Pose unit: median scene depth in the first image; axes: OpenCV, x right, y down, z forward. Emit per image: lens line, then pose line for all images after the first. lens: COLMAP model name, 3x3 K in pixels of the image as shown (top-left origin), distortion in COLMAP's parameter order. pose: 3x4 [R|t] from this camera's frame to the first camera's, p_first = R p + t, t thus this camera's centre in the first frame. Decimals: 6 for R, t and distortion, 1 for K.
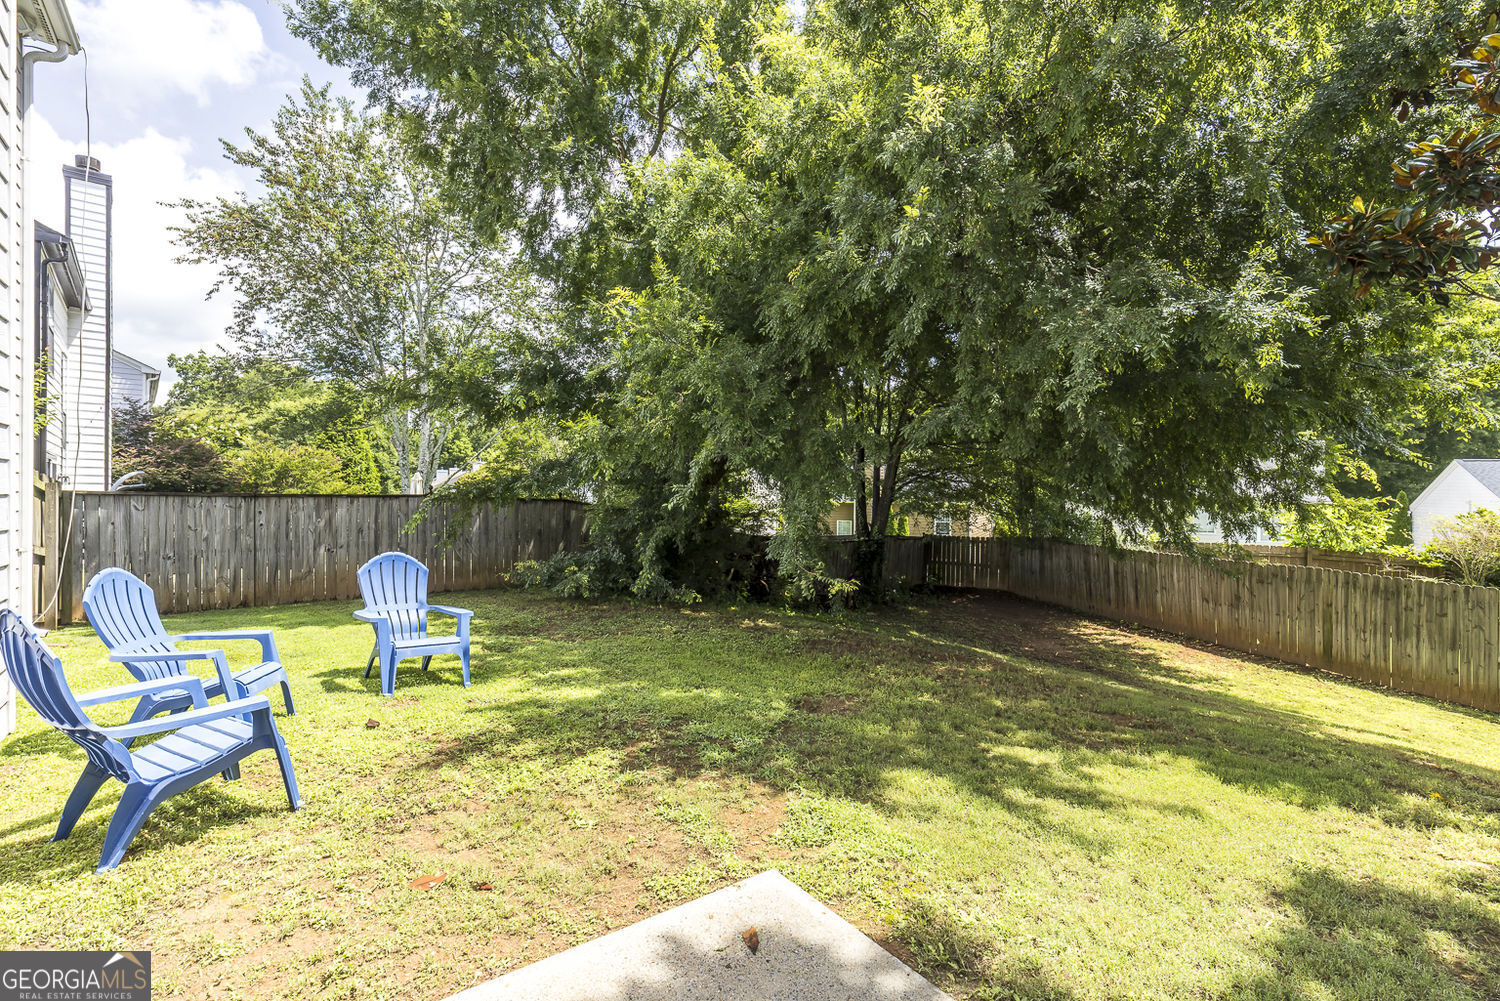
lens RADIAL K [[673.2, 0, 752.5], [0, 673.2, 506.3], [0, 0, 1]] dist [0.004815, 0.000300]
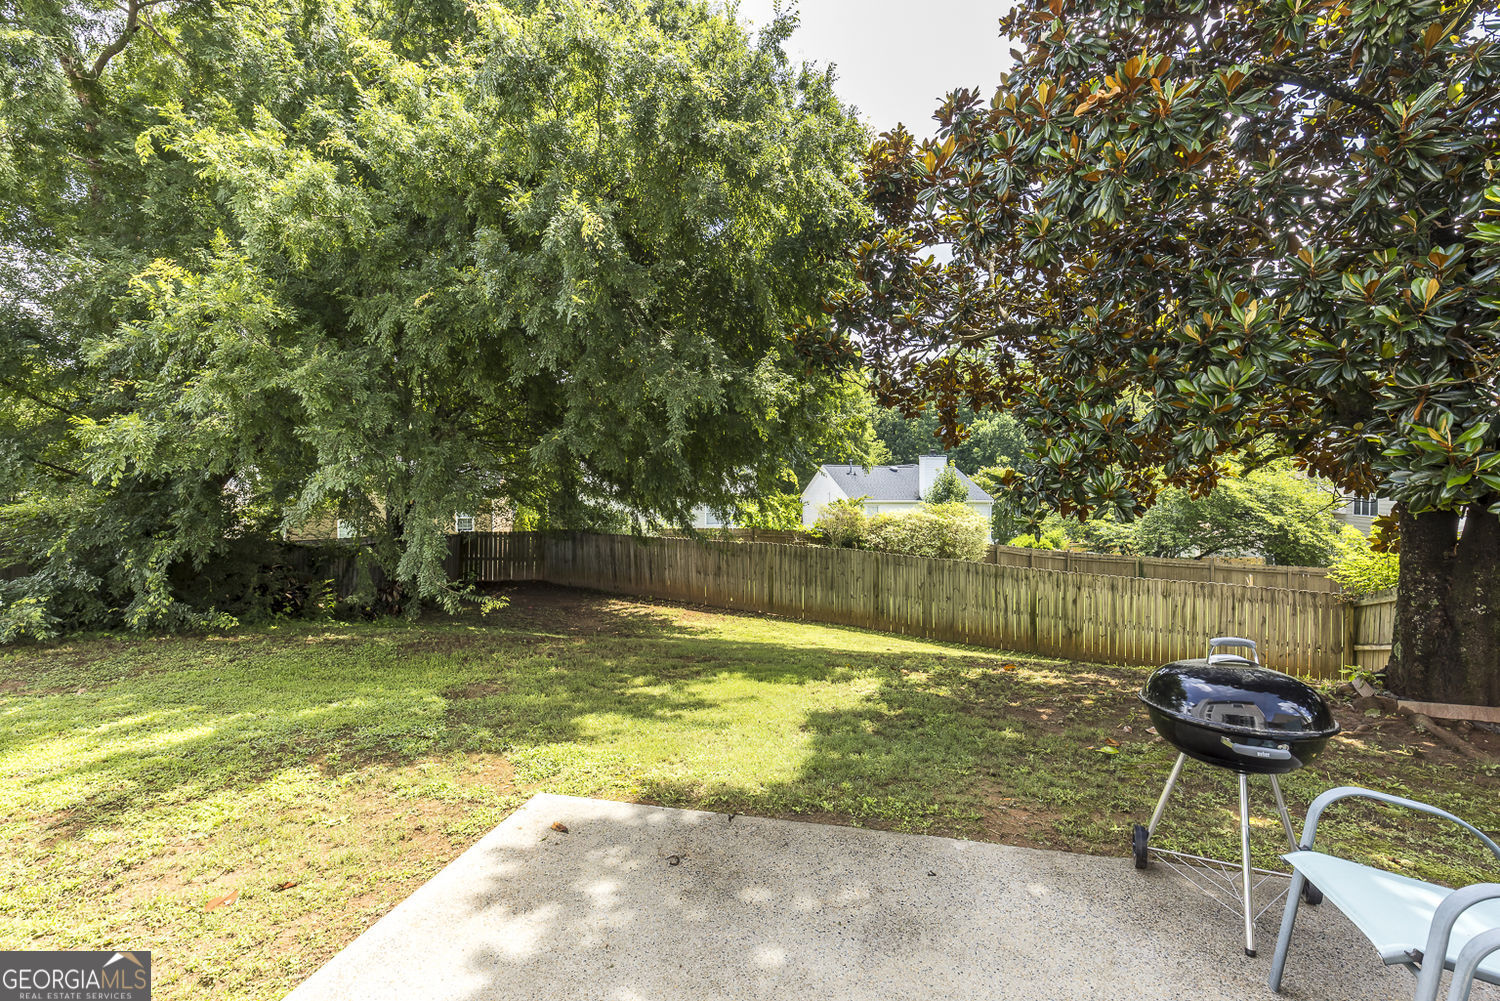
lens RADIAL K [[672.4, 0, 745.8], [0, 672.4, 491.1], [0, 0, 1]] dist [0.003464, -0.000273]
pose [[0.764547, -0.008856, 0.644507, -0.255979], [0.016465, 0.999848, -0.005793, -0.023319], [-0.644357, 0.015041, 0.764577, -0.147990]]
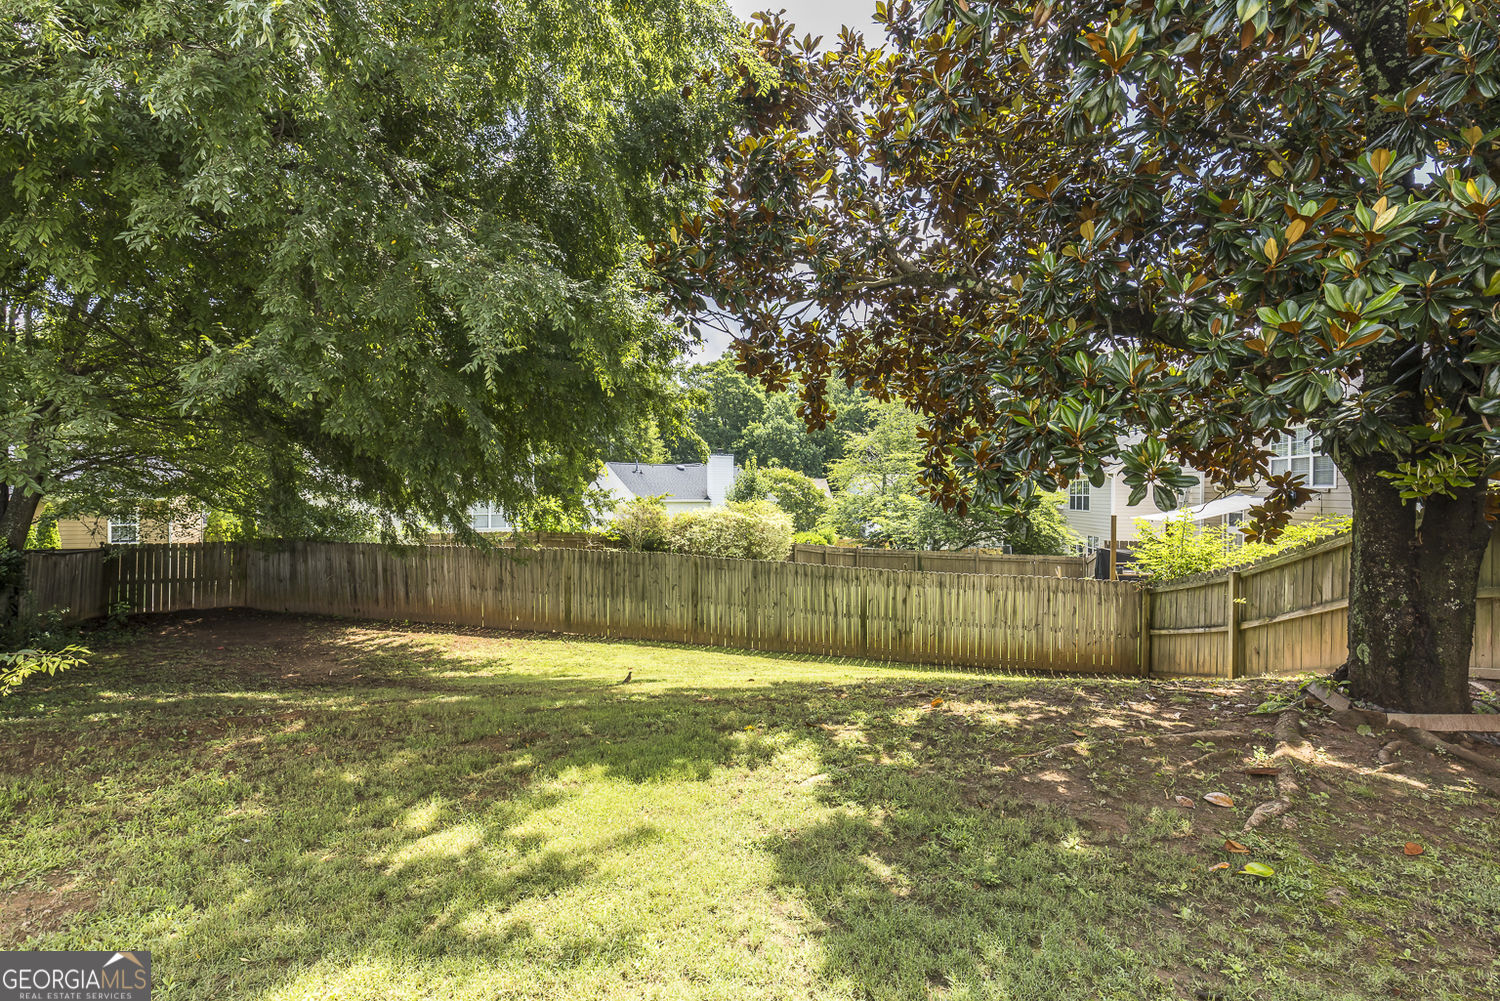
lens RADIAL K [[670.2, 0, 749.9], [0, 670.2, 495.5], [0, 0, 1]] dist [0.001277, -0.000299]
pose [[0.503546, -0.013322, 0.863866, -0.034071], [0.018061, 0.999825, 0.004891, -0.003351], [-0.863779, 0.013140, 0.503699, 0.269316]]
